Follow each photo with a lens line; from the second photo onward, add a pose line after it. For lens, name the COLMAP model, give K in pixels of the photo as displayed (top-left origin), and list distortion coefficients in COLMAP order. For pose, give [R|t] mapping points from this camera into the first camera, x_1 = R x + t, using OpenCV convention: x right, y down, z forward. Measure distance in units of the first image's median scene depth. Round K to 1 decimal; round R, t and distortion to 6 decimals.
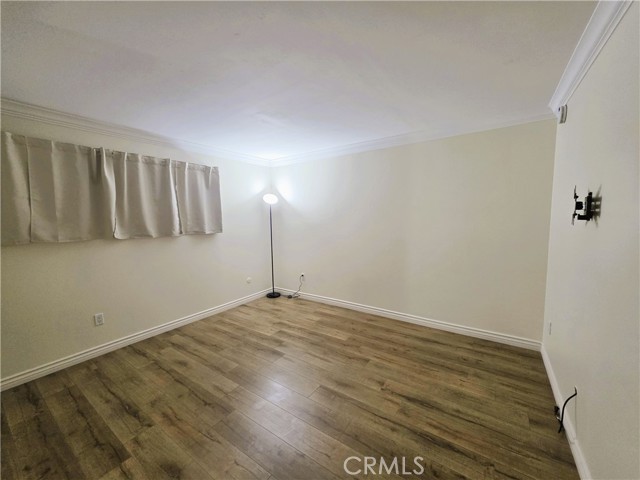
lens RADIAL K [[254.8, 0, 320.1], [0, 254.8, 238.6], [0, 0, 1]] dist [0.009210, 0.000223]
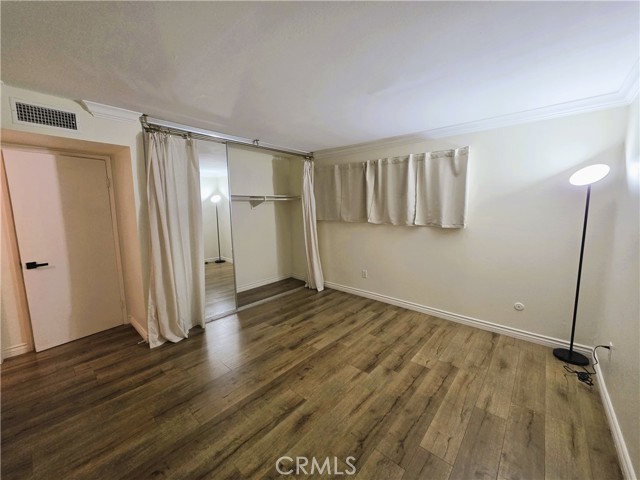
lens RADIAL K [[254.8, 0, 319.2], [0, 254.8, 241.3], [0, 0, 1]] dist [0.009210, 0.000223]
pose [[-0.120885, 0.156708, -0.980219, 0.587447], [-0.081678, 0.982542, 0.167152, -0.102907], [0.989300, 0.100269, -0.105975, 0.793381]]
